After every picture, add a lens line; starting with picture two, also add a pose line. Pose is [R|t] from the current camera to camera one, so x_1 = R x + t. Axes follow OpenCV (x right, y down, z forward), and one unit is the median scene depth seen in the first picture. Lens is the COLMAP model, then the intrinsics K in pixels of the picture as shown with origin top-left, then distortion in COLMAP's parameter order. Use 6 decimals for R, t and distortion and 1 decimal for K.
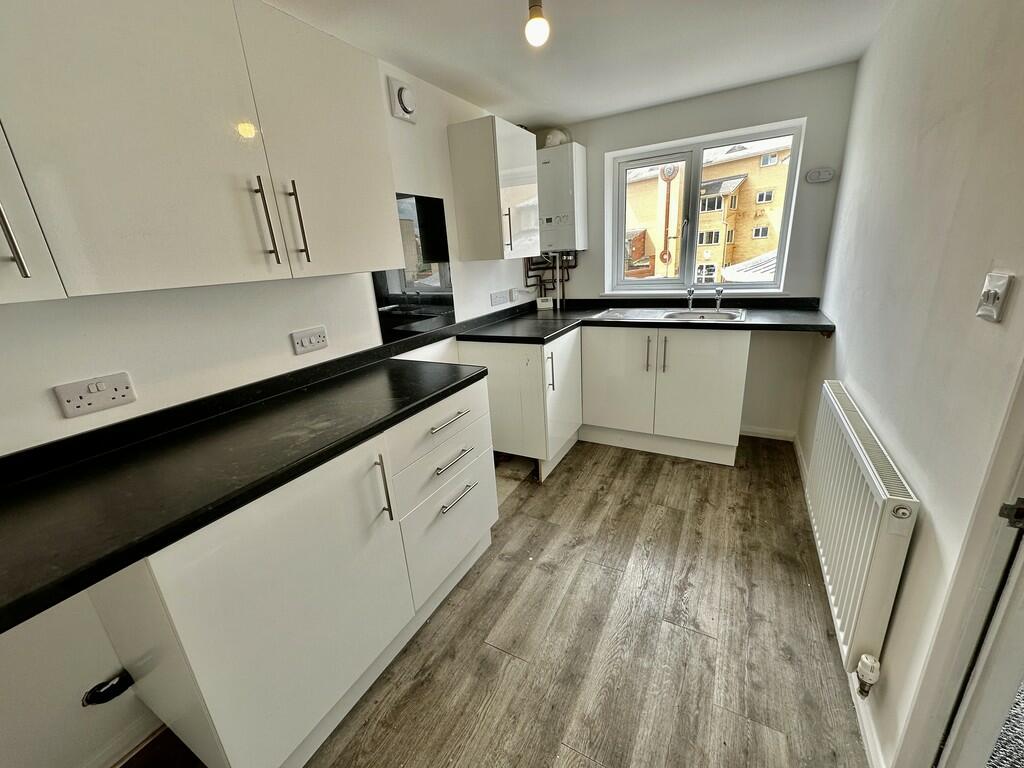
lens RADIAL K [[406.7, 0, 512.7], [0, 406.7, 385.6], [0, 0, 1]] dist [-0.000724, 0.000201]
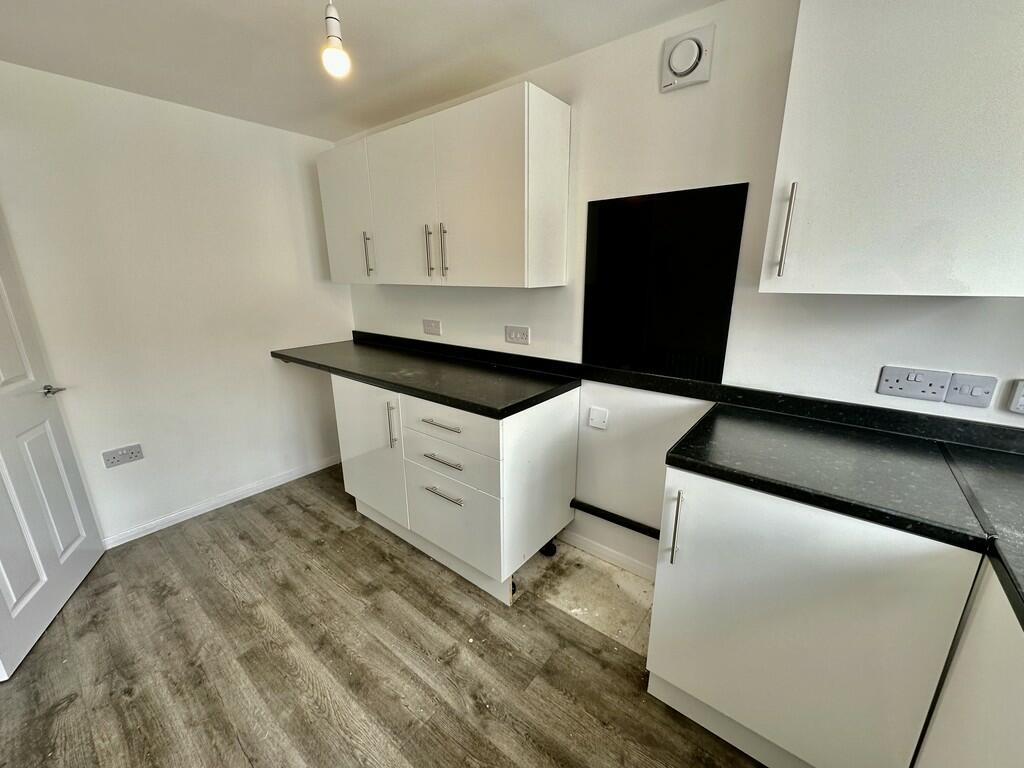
lens RADIAL K [[408.0, 0, 513.2], [0, 408.0, 386.2], [0, 0, 1]] dist [0.000296, 0.000125]
pose [[-0.171995, 0.323402, -0.930499, 0.772554], [-0.288431, 0.886648, 0.361475, -0.441396], [0.941927, 0.330556, -0.059220, 1.153693]]
